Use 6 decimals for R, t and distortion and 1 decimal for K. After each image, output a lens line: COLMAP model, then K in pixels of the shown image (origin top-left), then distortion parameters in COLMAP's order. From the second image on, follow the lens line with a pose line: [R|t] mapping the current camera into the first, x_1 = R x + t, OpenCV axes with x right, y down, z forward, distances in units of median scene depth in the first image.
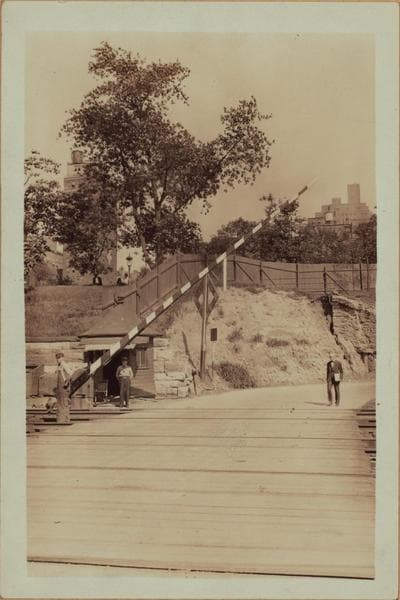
lens RADIAL K [[636.6, 0, 200.4], [0, 636.6, 299.9], [0, 0, 1]] dist [0.013770, 0.000000]
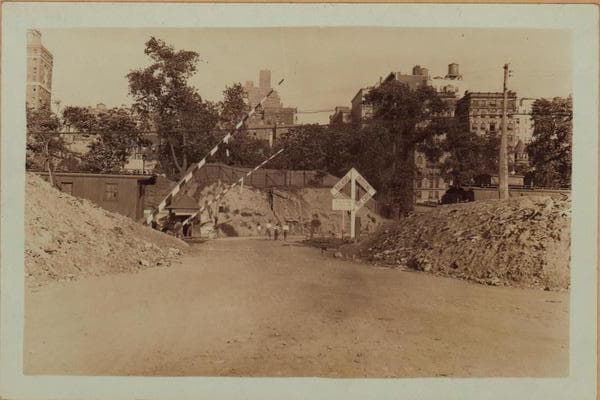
lens RADIAL K [[636.6, 0, 299.9], [0, 636.6, 200.9], [0, 0, 1]] dist [0.013770, 0.000000]
pose [[0.952282, 0.041458, 0.302390, -0.295819], [-0.055951, 0.997655, 0.039420, -0.055487], [-0.300046, -0.054458, 0.952369, -0.838624]]
